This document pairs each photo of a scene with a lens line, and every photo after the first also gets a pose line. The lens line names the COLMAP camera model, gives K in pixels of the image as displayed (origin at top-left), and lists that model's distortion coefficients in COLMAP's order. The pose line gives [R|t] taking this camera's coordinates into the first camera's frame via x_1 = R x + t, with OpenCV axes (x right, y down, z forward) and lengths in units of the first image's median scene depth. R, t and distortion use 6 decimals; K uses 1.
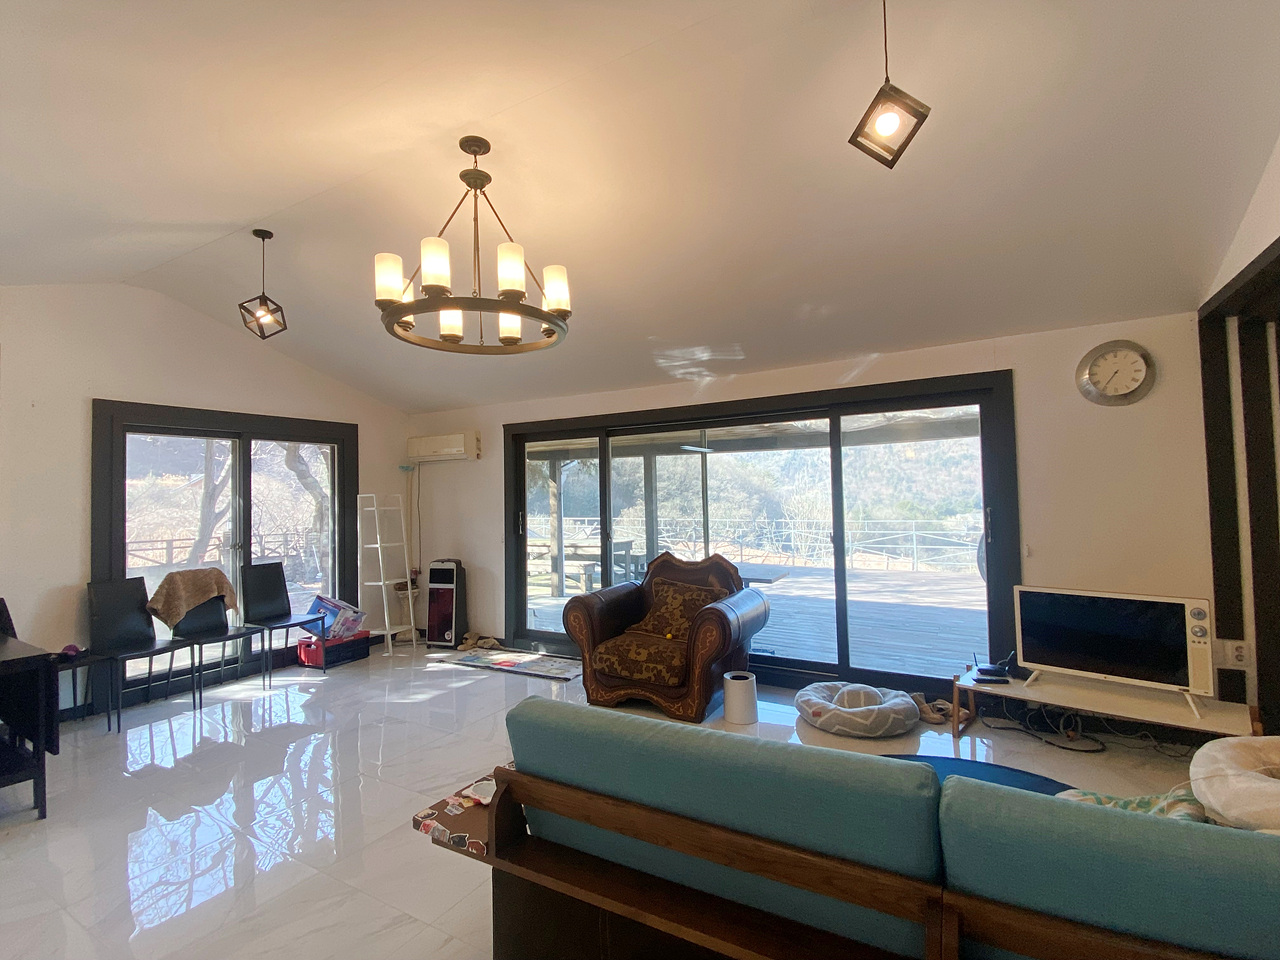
lens RADIAL K [[605.1, 0, 639.0], [0, 605.1, 476.7], [0, 0, 1]] dist [0.071576, -0.063234]
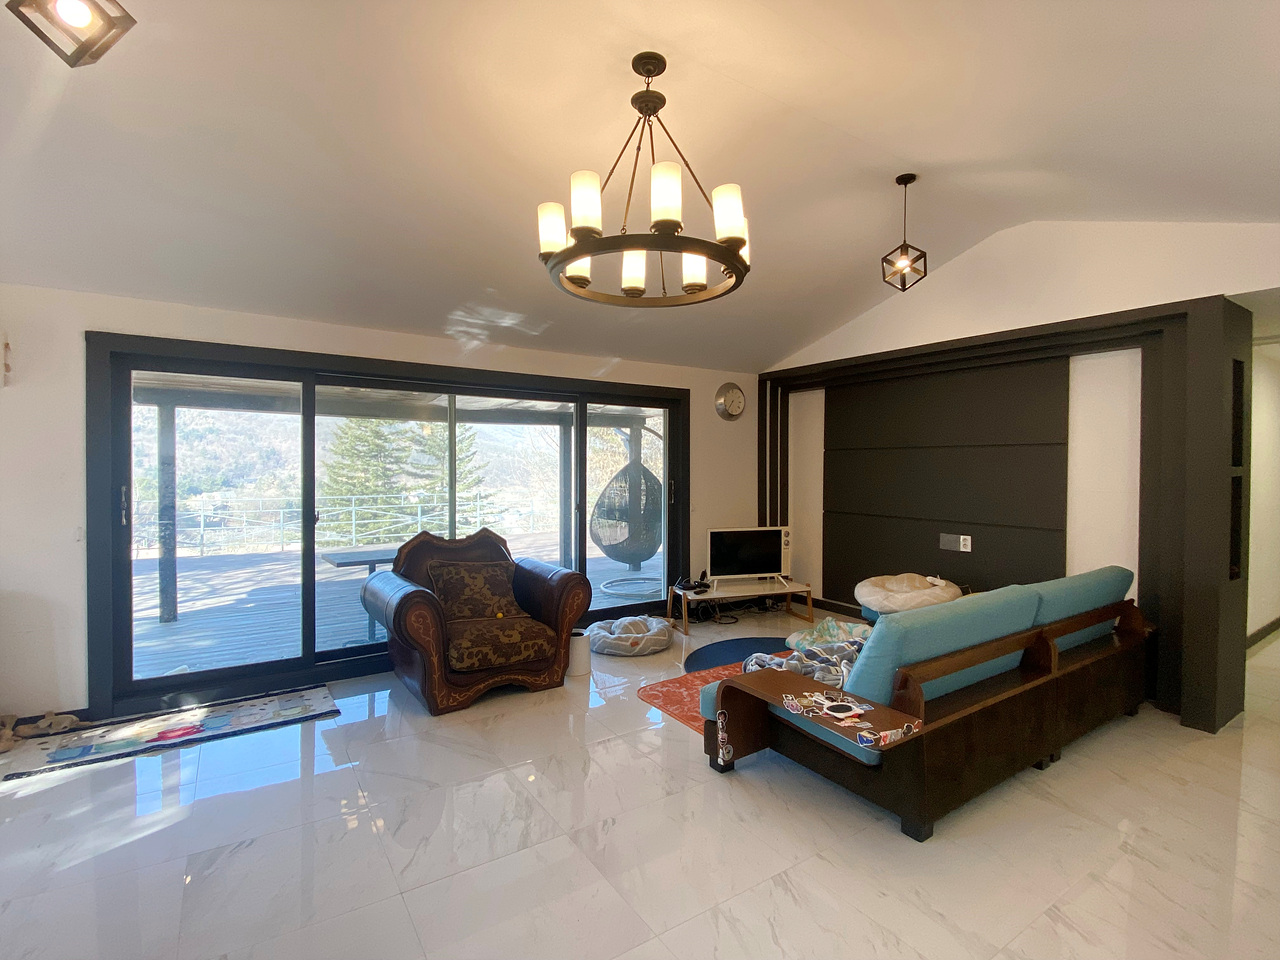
lens RADIAL K [[600.8, 0, 640.0], [0, 600.8, 480.0], [0, 0, 1]] dist [0.036557, -0.034693]
pose [[0.430069, 0.005183, 0.902781, -0.645099], [-0.042680, 0.998982, 0.014597, 0.026845], [-0.901787, -0.044808, 0.429852, 0.376754]]
